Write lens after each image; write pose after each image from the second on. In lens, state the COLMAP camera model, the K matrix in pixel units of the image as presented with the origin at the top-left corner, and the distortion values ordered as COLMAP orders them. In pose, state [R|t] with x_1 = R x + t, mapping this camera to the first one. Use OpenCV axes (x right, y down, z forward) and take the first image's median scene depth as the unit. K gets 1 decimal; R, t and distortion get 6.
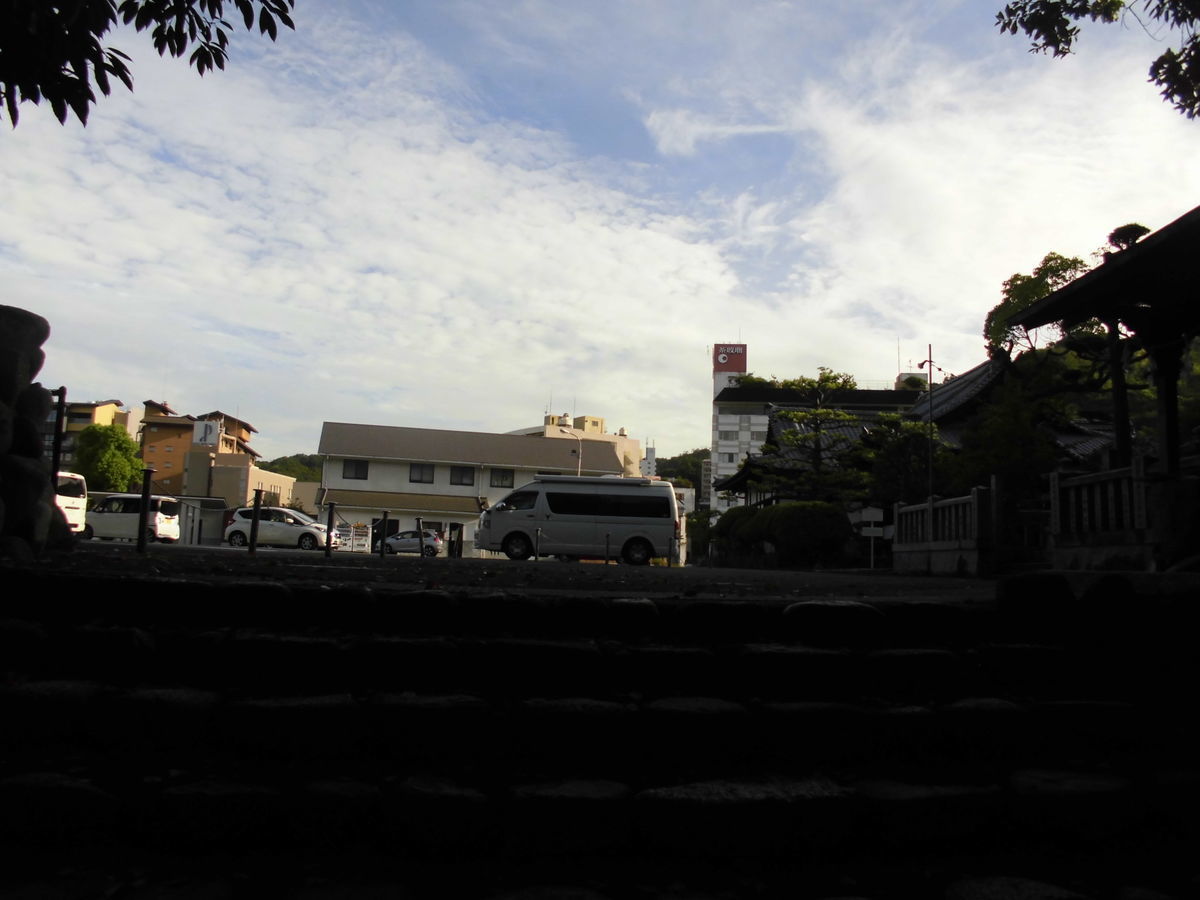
lens RADIAL K [[1045.6, 0, 600.0], [0, 1045.6, 450.0], [0, 0, 1]] dist [-0.062264, 0.004742]
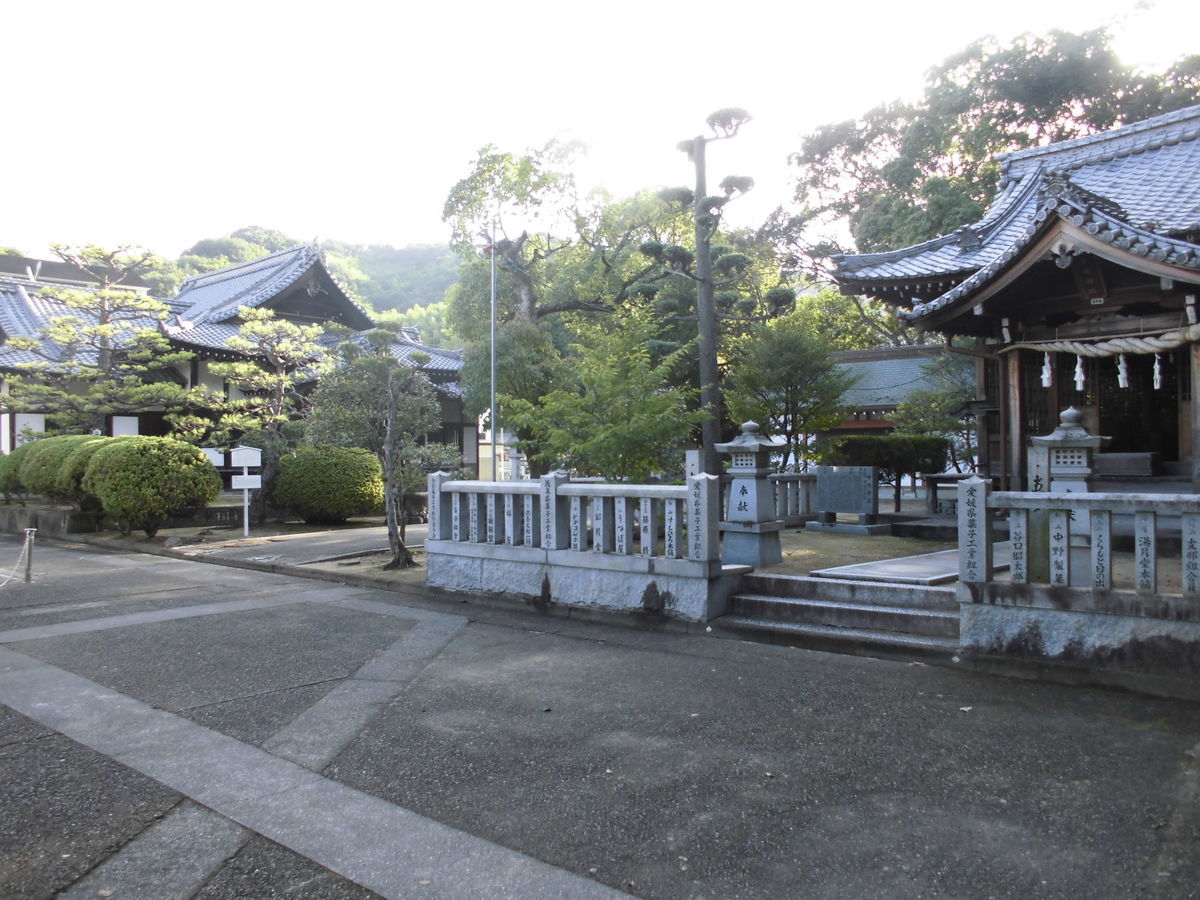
lens RADIAL K [[1045.6, 0, 600.0], [0, 1045.6, 450.0], [0, 0, 1]] dist [-0.062264, 0.004742]
pose [[0.717670, -0.024390, 0.695956, -0.031868], [-0.049803, 0.995030, 0.086228, -0.008821], [-0.694600, -0.096544, 0.712888, 0.234818]]
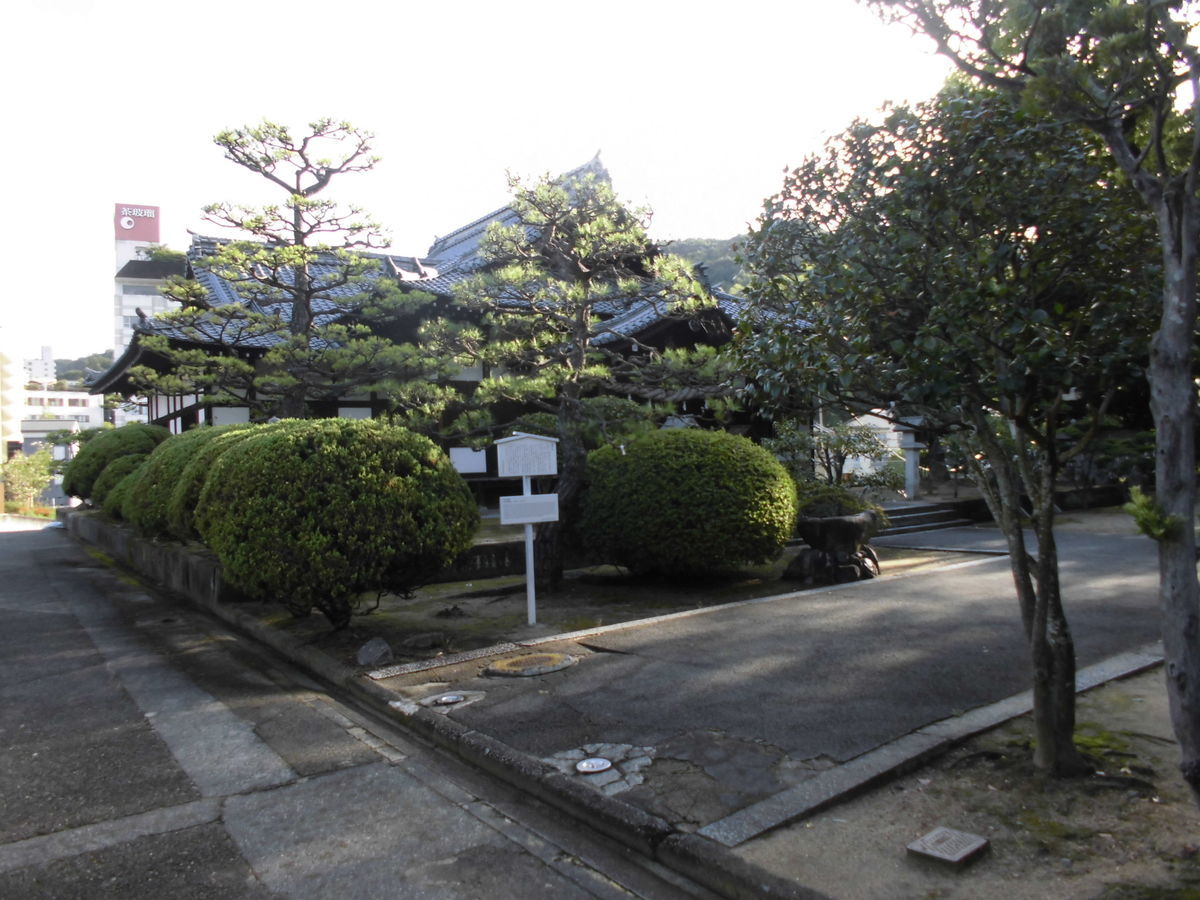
lens RADIAL K [[1045.6, 0, 600.0], [0, 1045.6, 450.0], [0, 0, 1]] dist [-0.062264, 0.004742]
pose [[0.861789, -0.048606, 0.504932, 0.080412], [0.000271, 0.995443, 0.095359, 0.020197], [-0.507266, -0.082043, 0.857875, 0.480321]]
